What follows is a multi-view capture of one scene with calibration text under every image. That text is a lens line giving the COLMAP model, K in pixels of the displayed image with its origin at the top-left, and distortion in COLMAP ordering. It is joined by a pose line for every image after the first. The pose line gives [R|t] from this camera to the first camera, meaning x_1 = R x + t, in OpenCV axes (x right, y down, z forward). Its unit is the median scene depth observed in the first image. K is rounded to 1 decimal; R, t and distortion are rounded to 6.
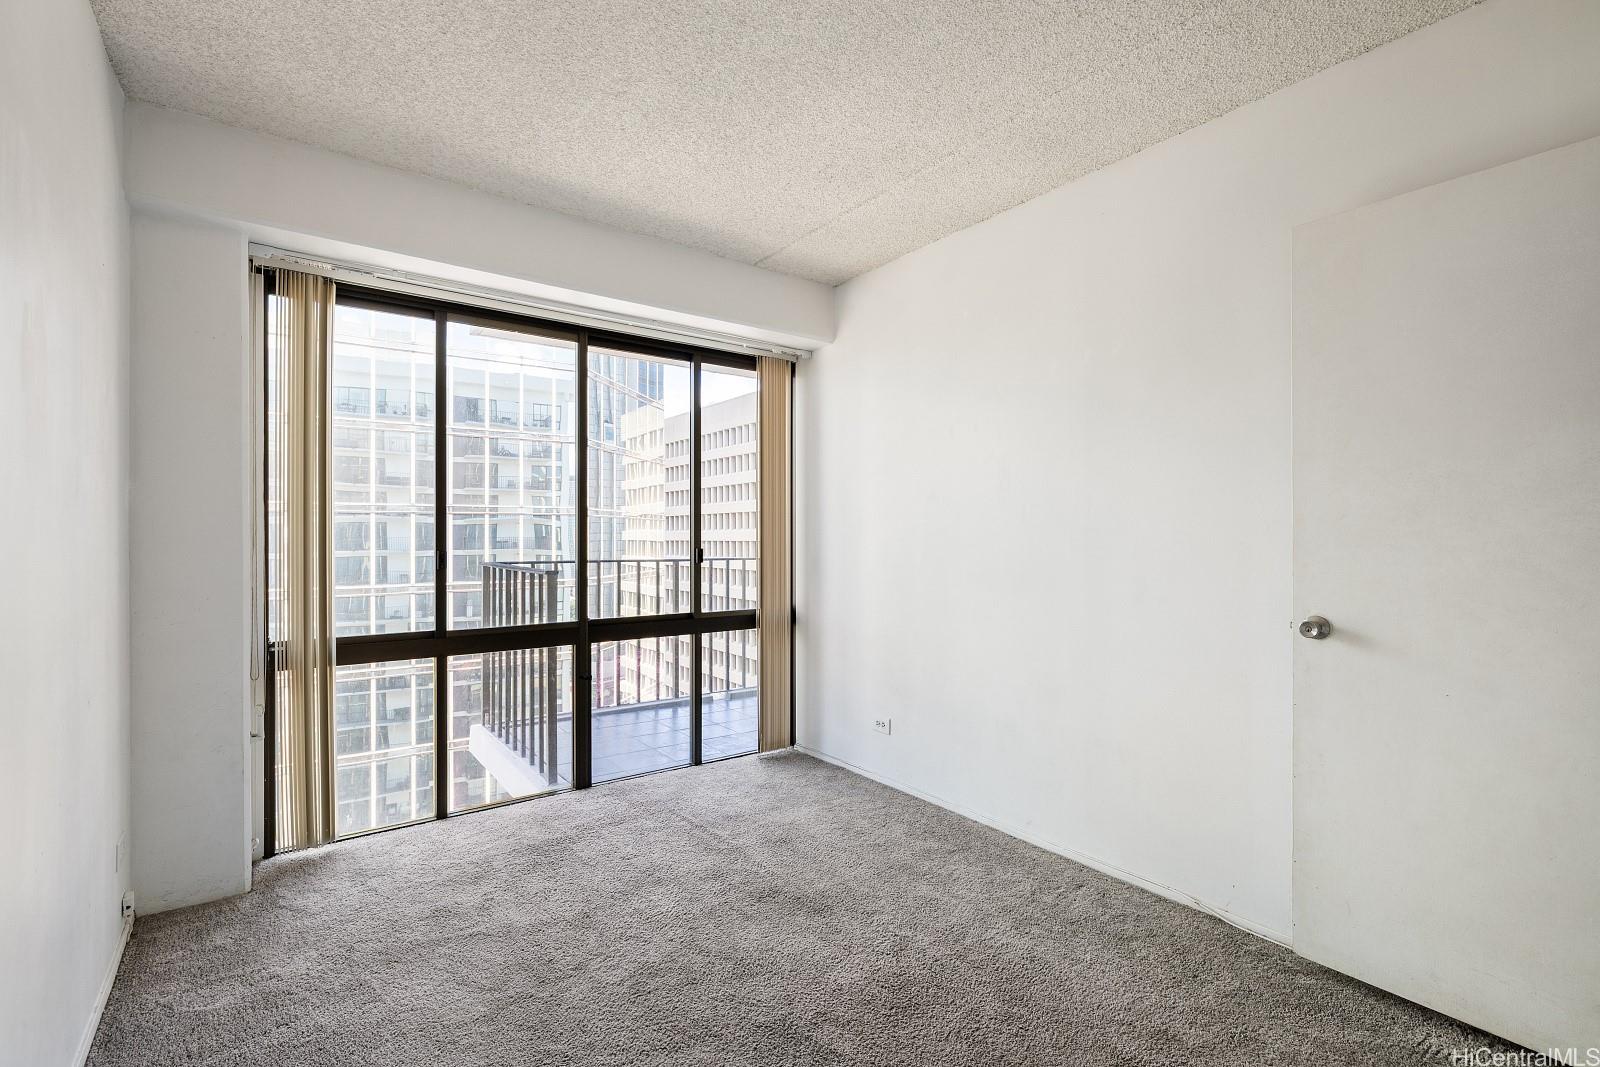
lens RADIAL K [[723.5, 0, 802.1], [0, 723.5, 538.0], [0, 0, 1]] dist [-0.001627, -0.000244]
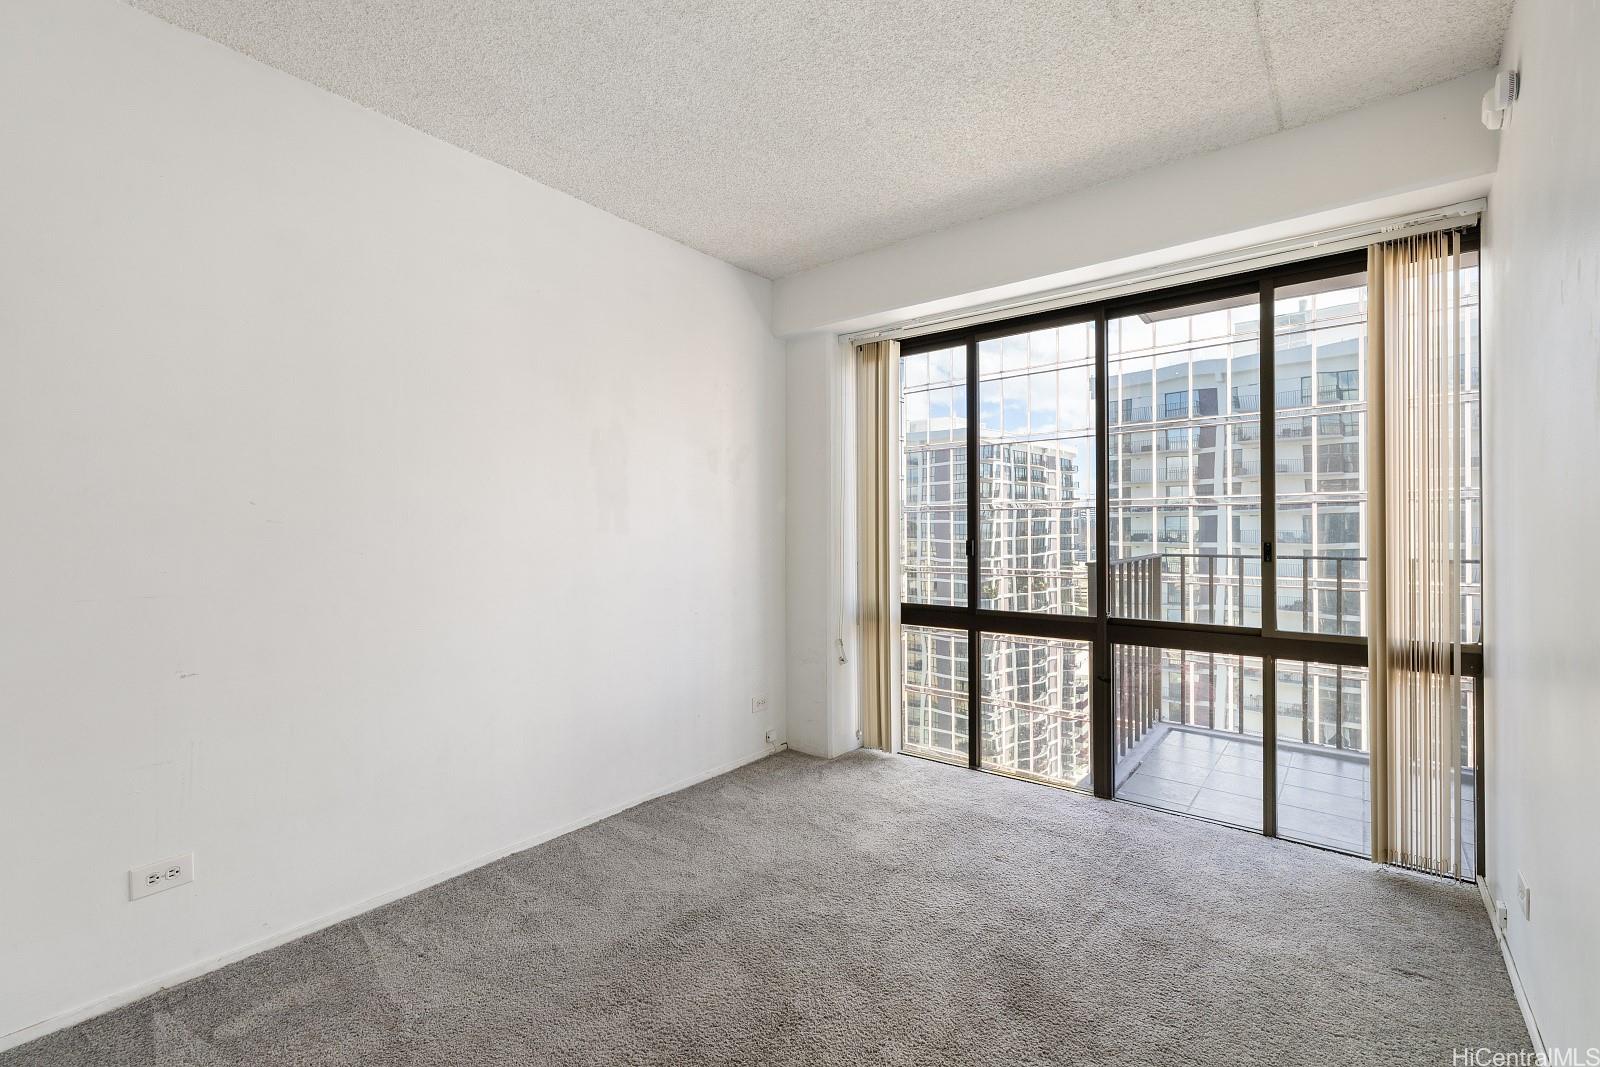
lens RADIAL K [[690.9, 0, 800.0], [0, 690.9, 533.5], [0, 0, 1]] dist [0.001207, 0.000115]
pose [[0.254630, -0.001650, -0.967037, 0.471759], [0.003665, 0.999993, -0.000742, 0.005808], [0.967032, -0.003355, 0.254635, 0.410297]]
